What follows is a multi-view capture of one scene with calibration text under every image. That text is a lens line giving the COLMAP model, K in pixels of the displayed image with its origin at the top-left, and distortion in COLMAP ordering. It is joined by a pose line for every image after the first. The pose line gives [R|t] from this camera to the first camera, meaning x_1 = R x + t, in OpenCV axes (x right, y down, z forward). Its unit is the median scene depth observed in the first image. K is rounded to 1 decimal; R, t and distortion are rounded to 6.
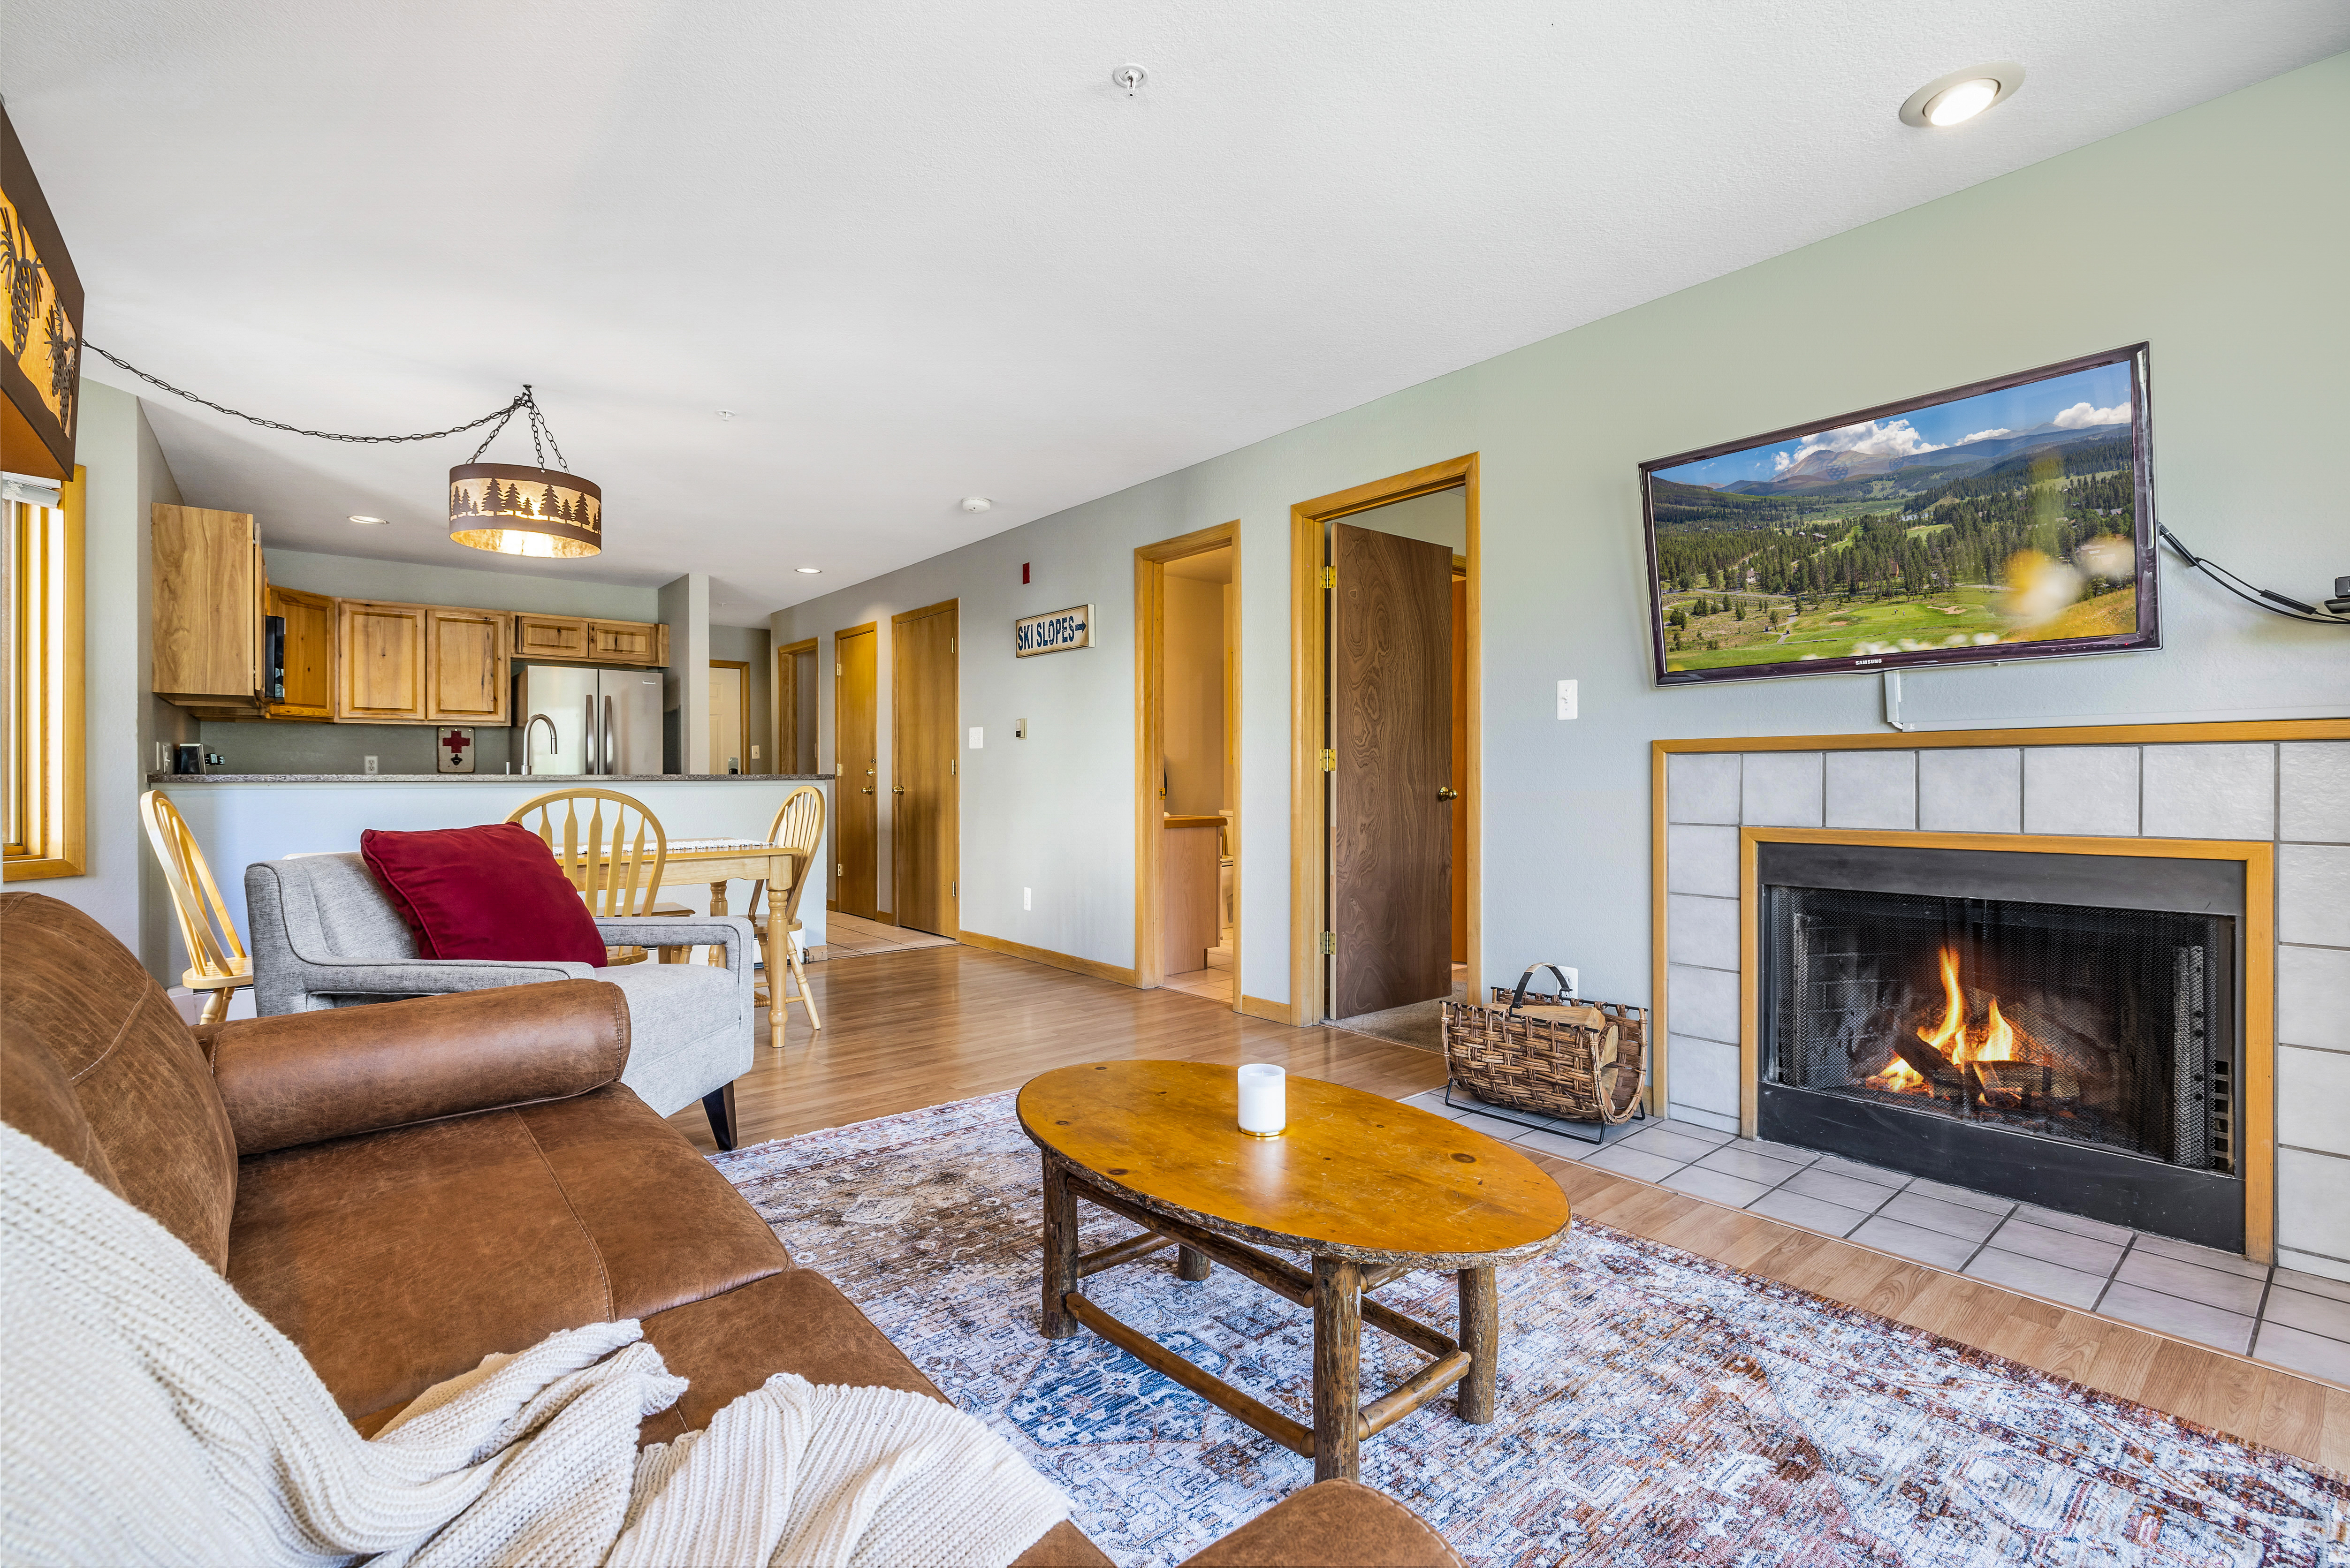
lens RADIAL K [[1034.5, 0, 1180.9], [0, 1034.5, 775.0], [0, 0, 1]] dist [-0.004671, 0.000071]
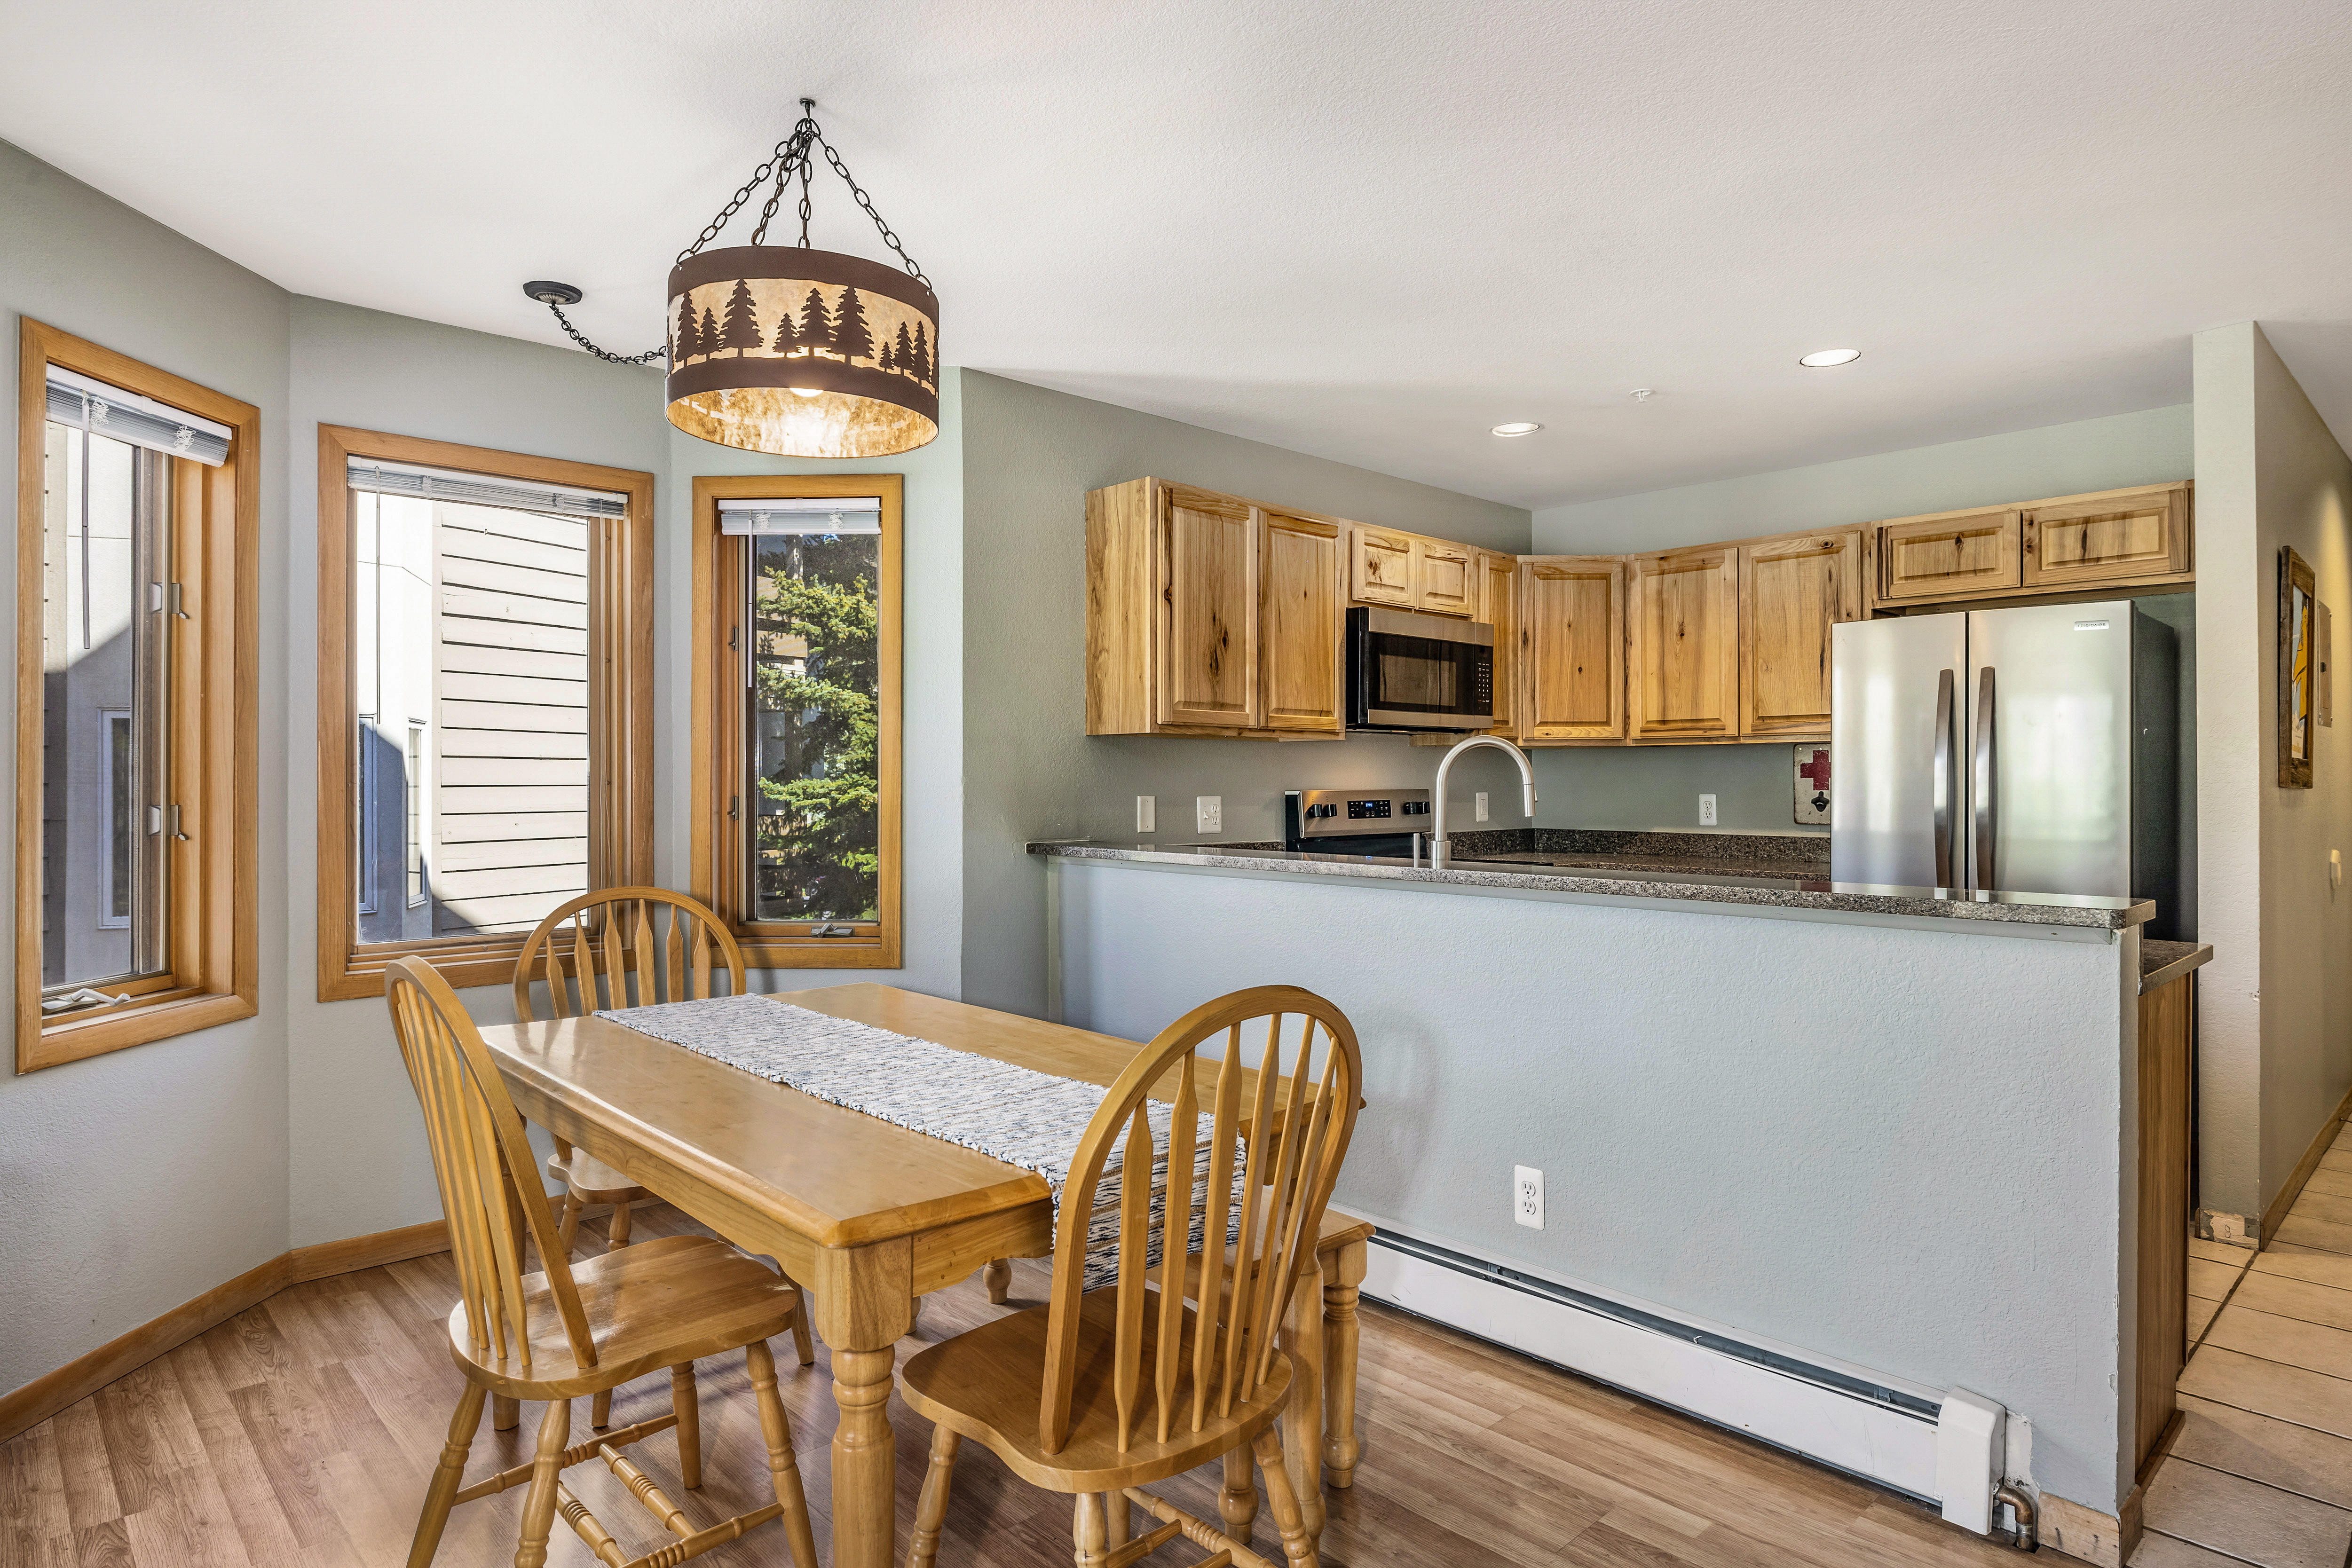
lens RADIAL K [[1324.7, 0, 1175.0], [0, 1324.7, 778.7], [0, 0, 1]] dist [-0.001125, 0.001116]
pose [[0.061839, 0.002126, -0.998084, 0.002941], [0.003057, 0.999993, 0.002320, -0.036564], [0.998081, -0.003195, 0.061832, 0.730792]]
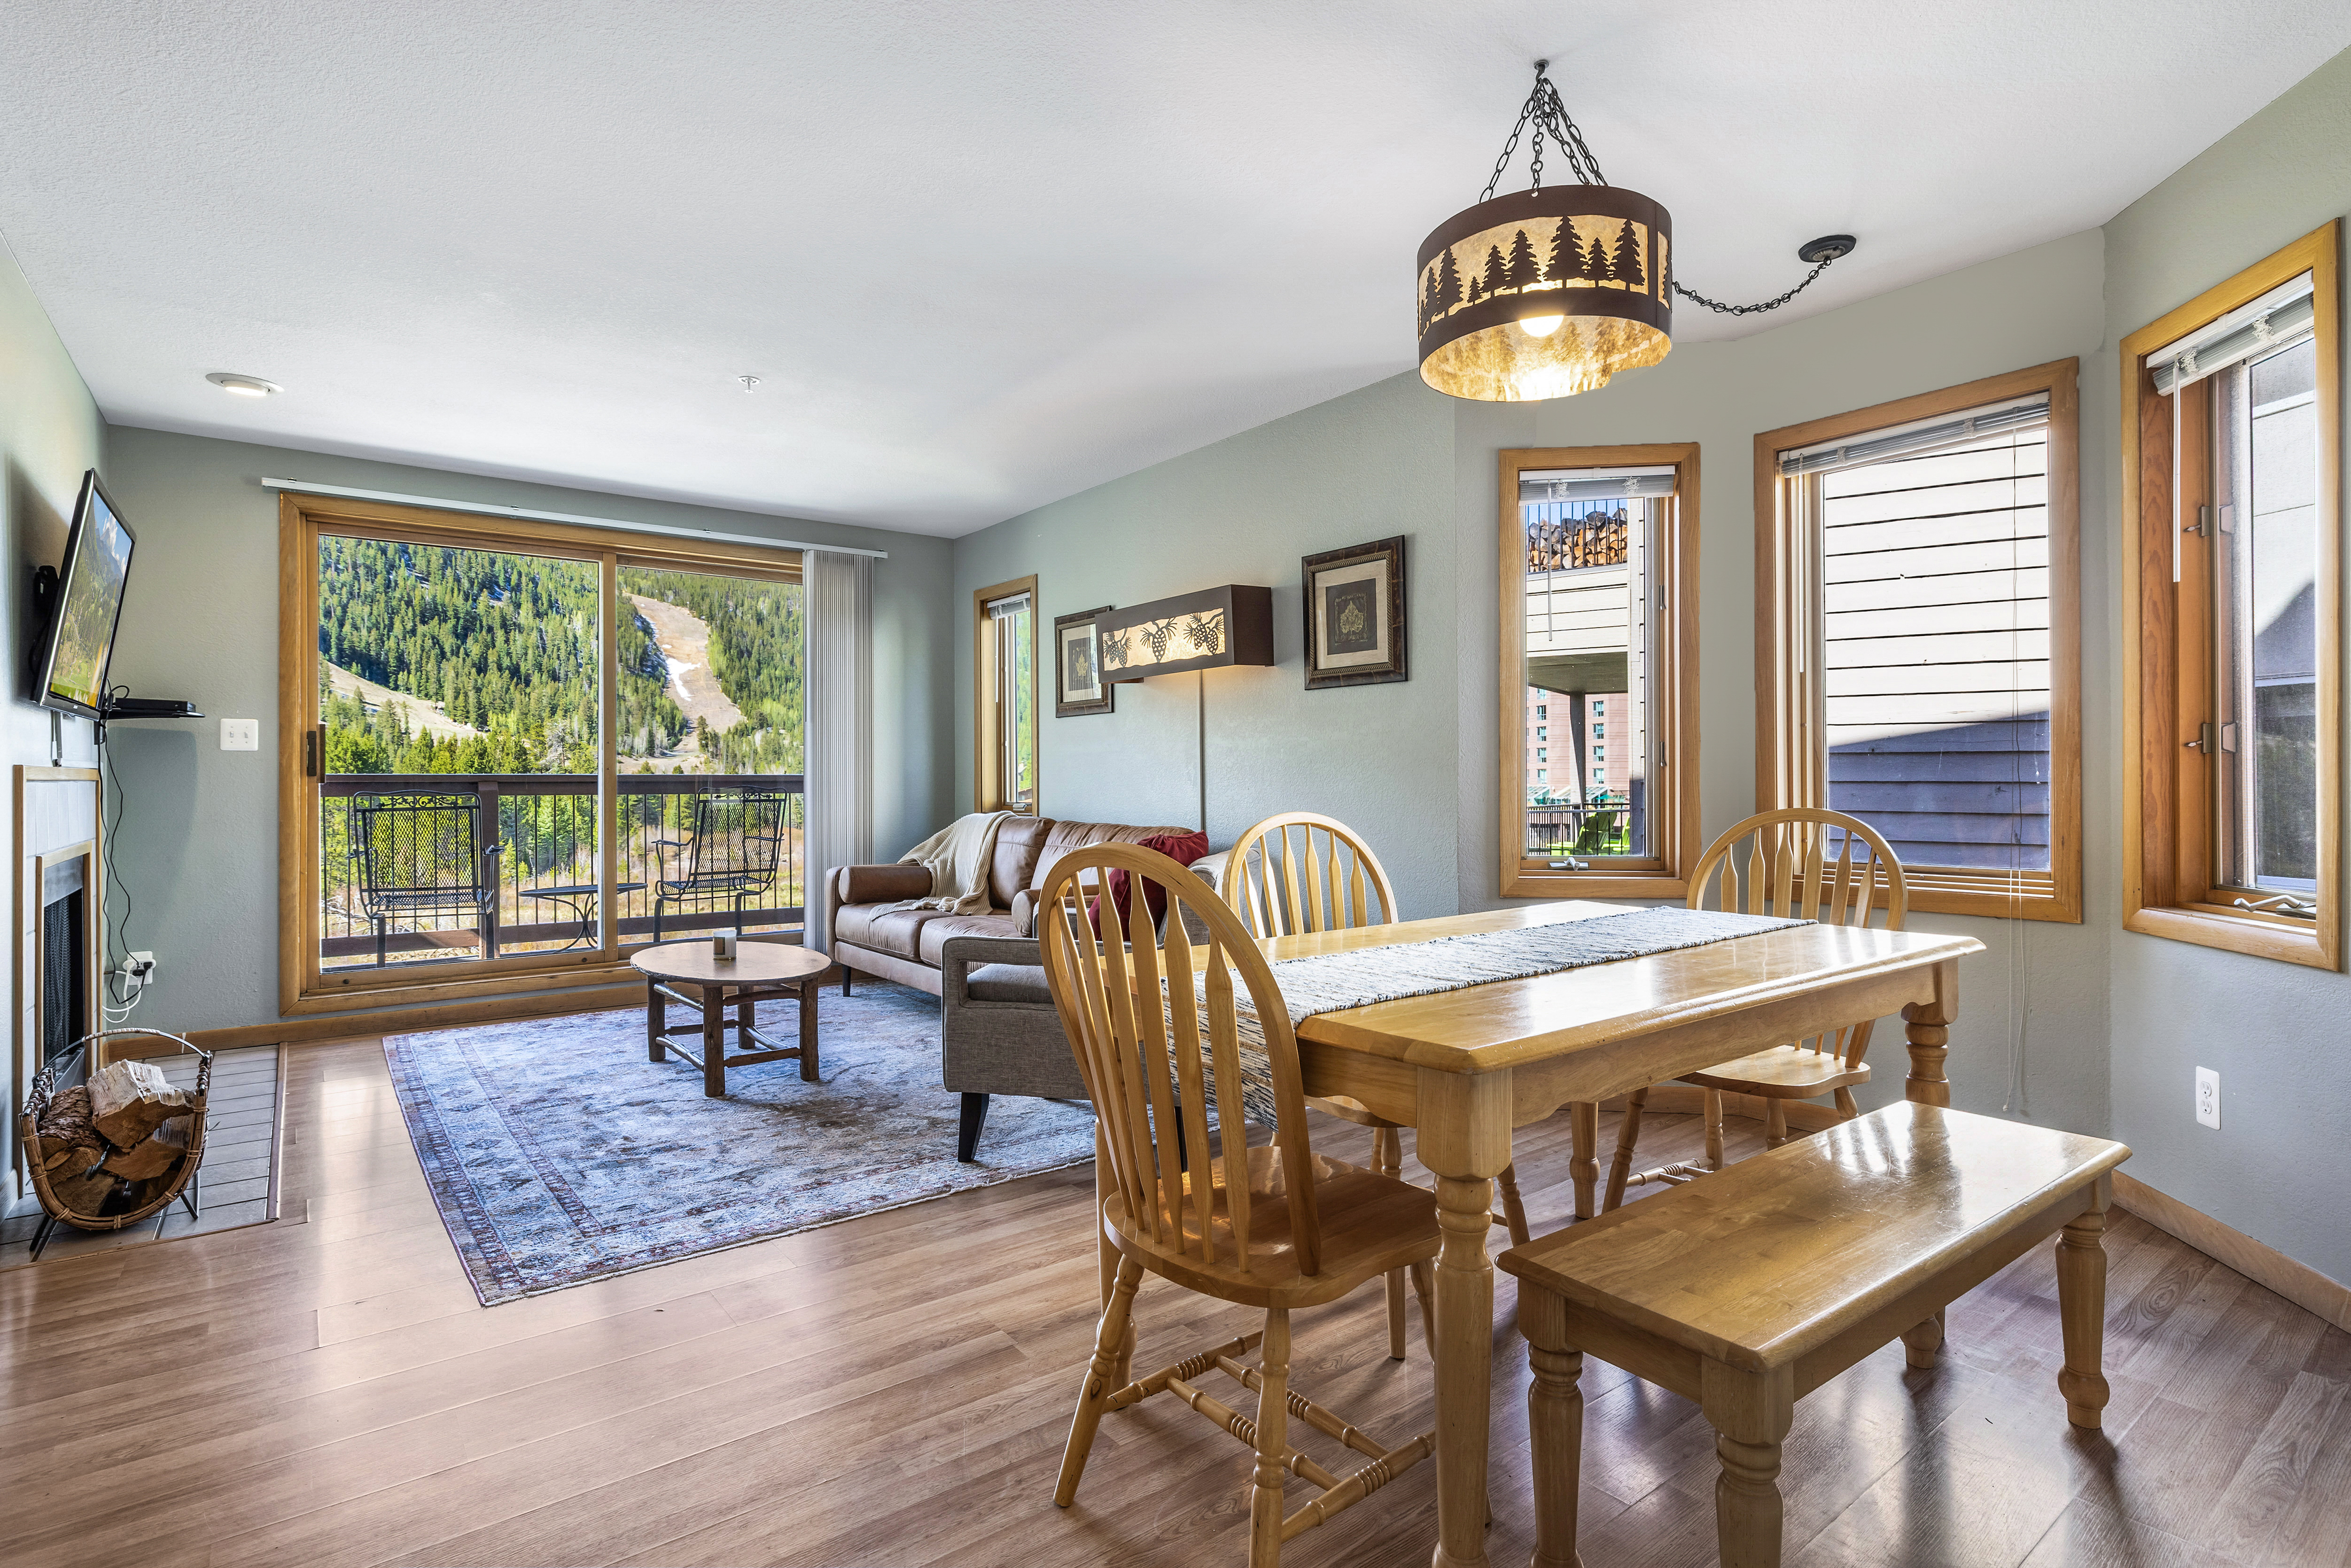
lens RADIAL K [[1151.4, 0, 1178.6], [0, 1151.4, 777.2], [0, 0, 1]] dist [-0.006710, 0.000641]
pose [[-0.999068, 0.010763, 0.041794, -0.304934], [0.010702, 0.999941, -0.001685, -0.007516], [-0.041810, -0.001236, -0.999125, 1.030040]]
